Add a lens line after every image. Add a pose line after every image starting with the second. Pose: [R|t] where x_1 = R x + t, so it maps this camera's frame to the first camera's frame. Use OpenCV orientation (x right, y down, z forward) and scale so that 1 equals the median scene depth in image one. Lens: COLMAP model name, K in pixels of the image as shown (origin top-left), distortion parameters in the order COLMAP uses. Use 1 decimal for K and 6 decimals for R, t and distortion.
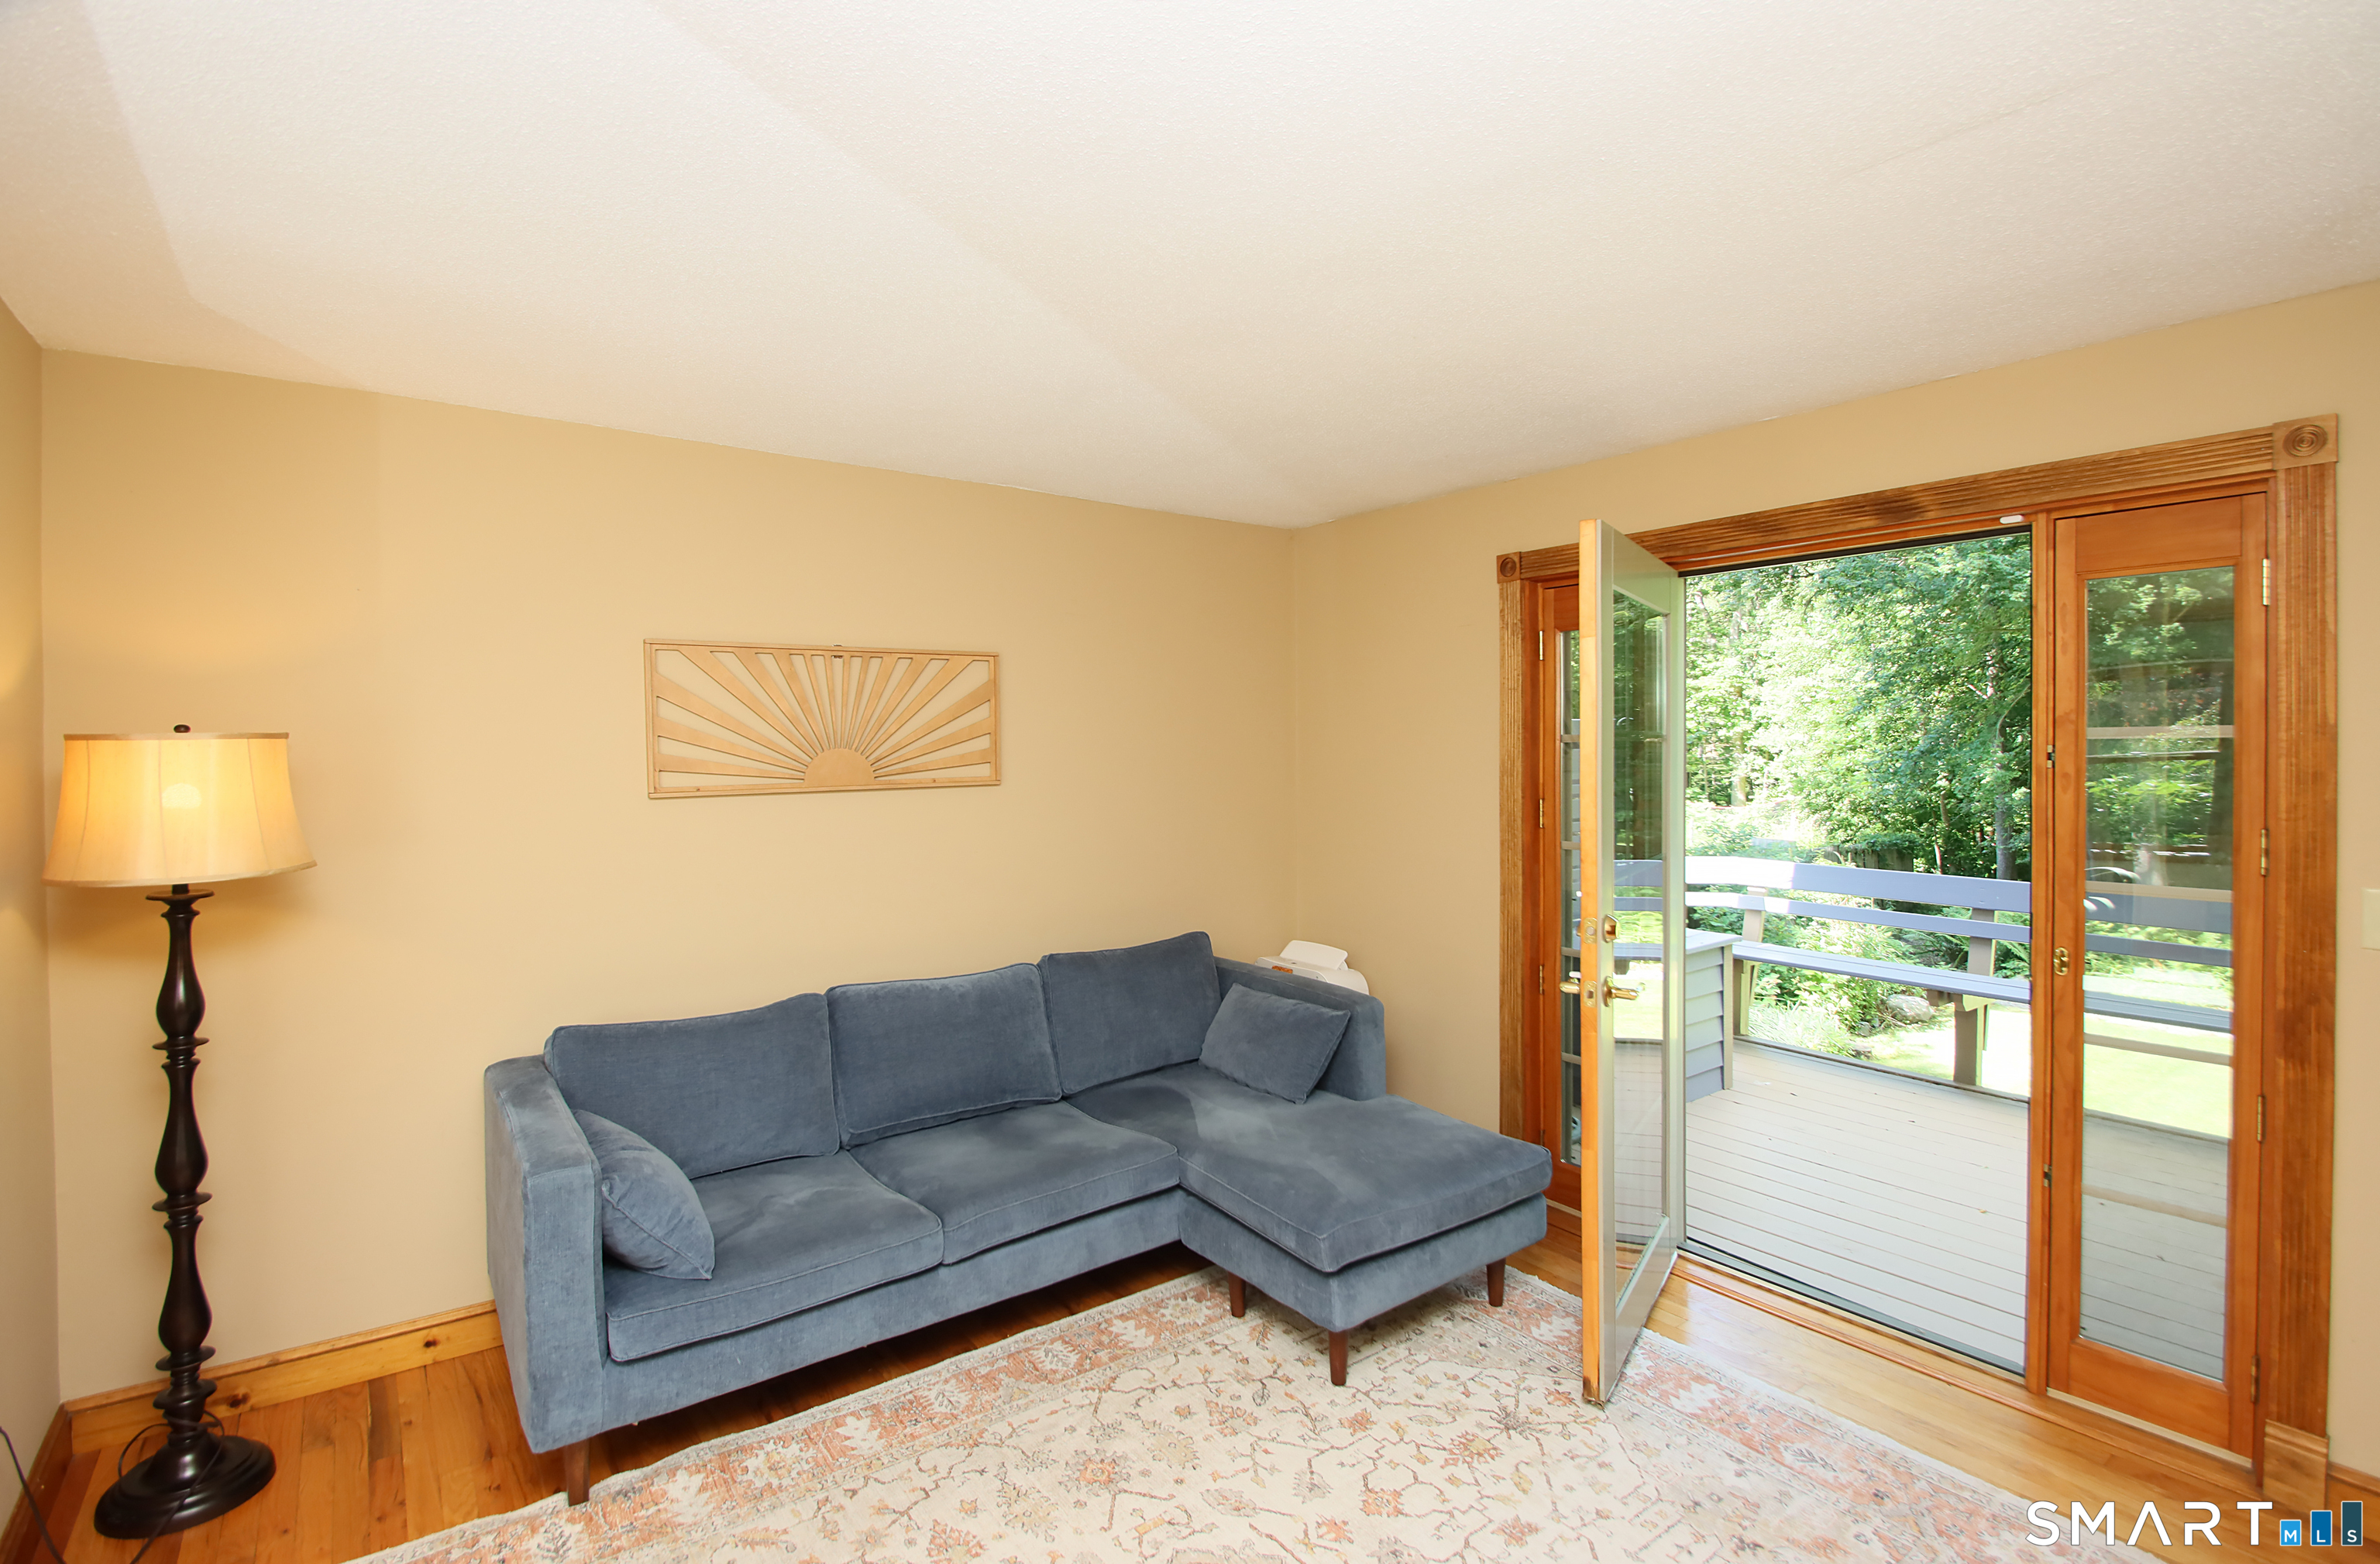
lens RADIAL K [[1095.0, 0, 1211.5], [0, 1095.0, 771.3], [0, 0, 1]] dist [0.014643, -0.017130]
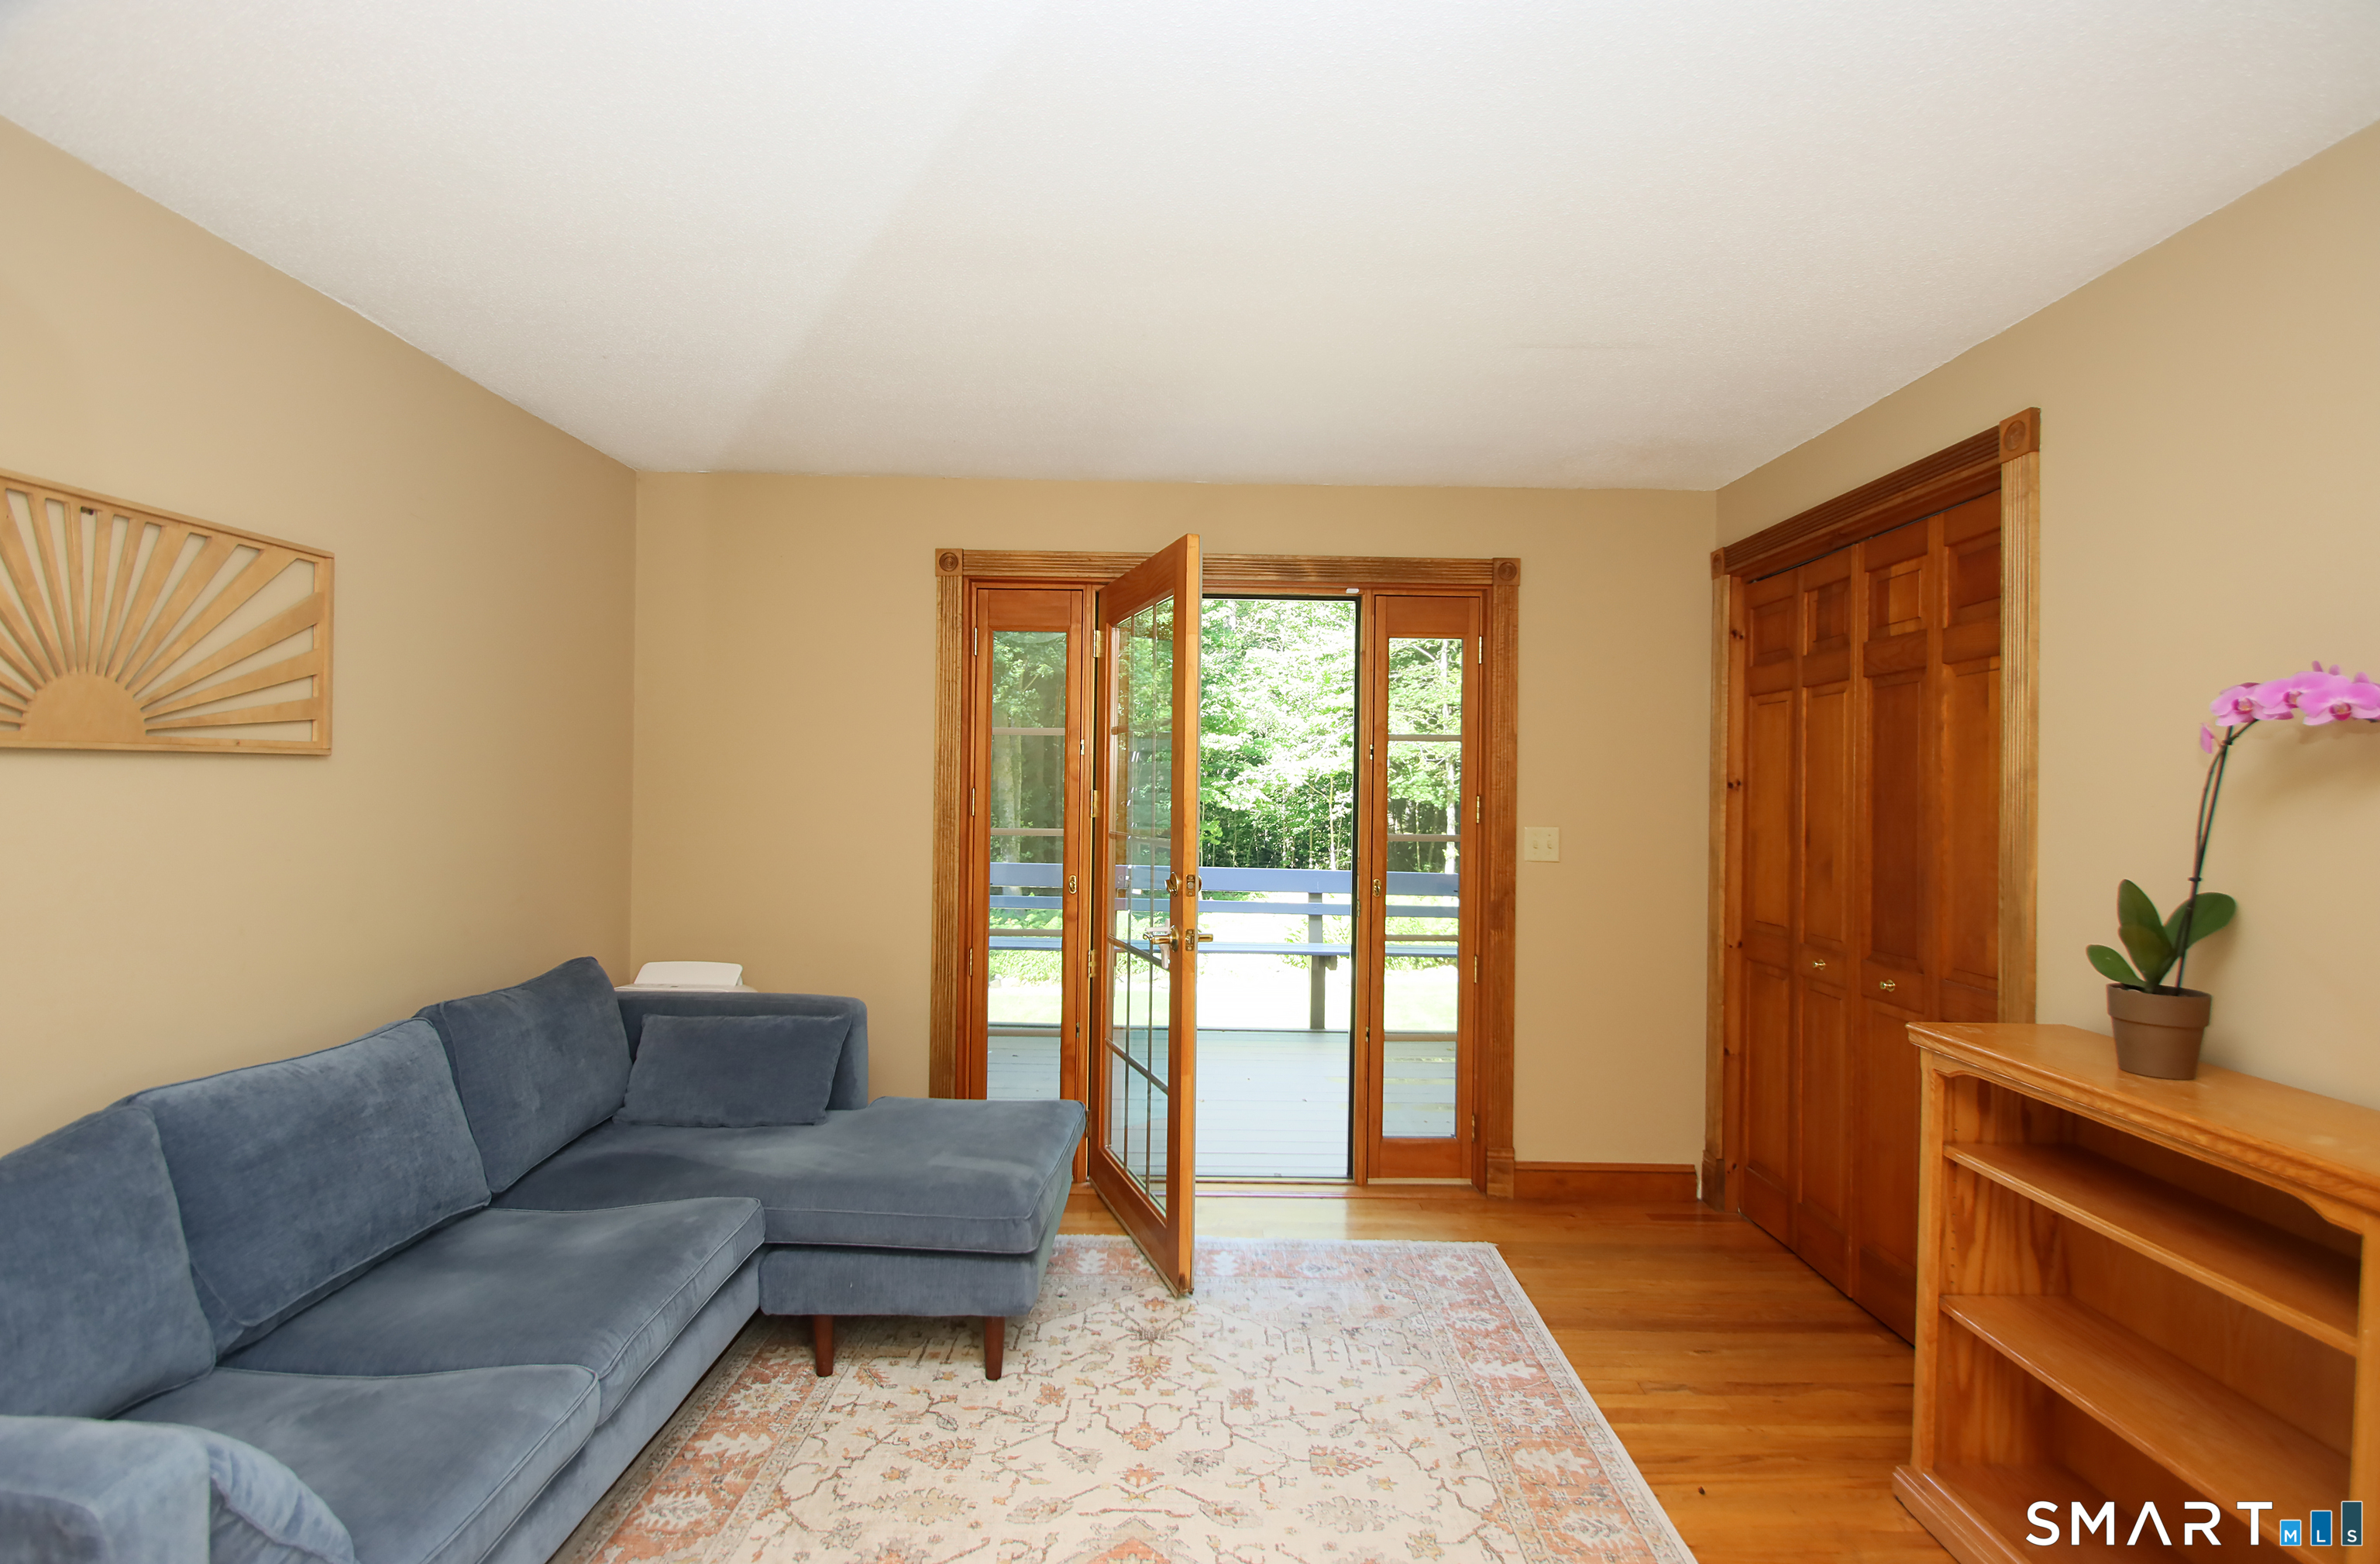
lens RADIAL K [[1095.0, 0, 1184.5], [0, 1095.0, 785.8], [0, 0, 1]] dist [0.014643, -0.017130]
pose [[0.606860, 0.014704, 0.794673, -0.552850], [0.001052, 0.999813, -0.019303, 0.058339], [-0.794808, 0.012551, 0.606731, 0.277615]]
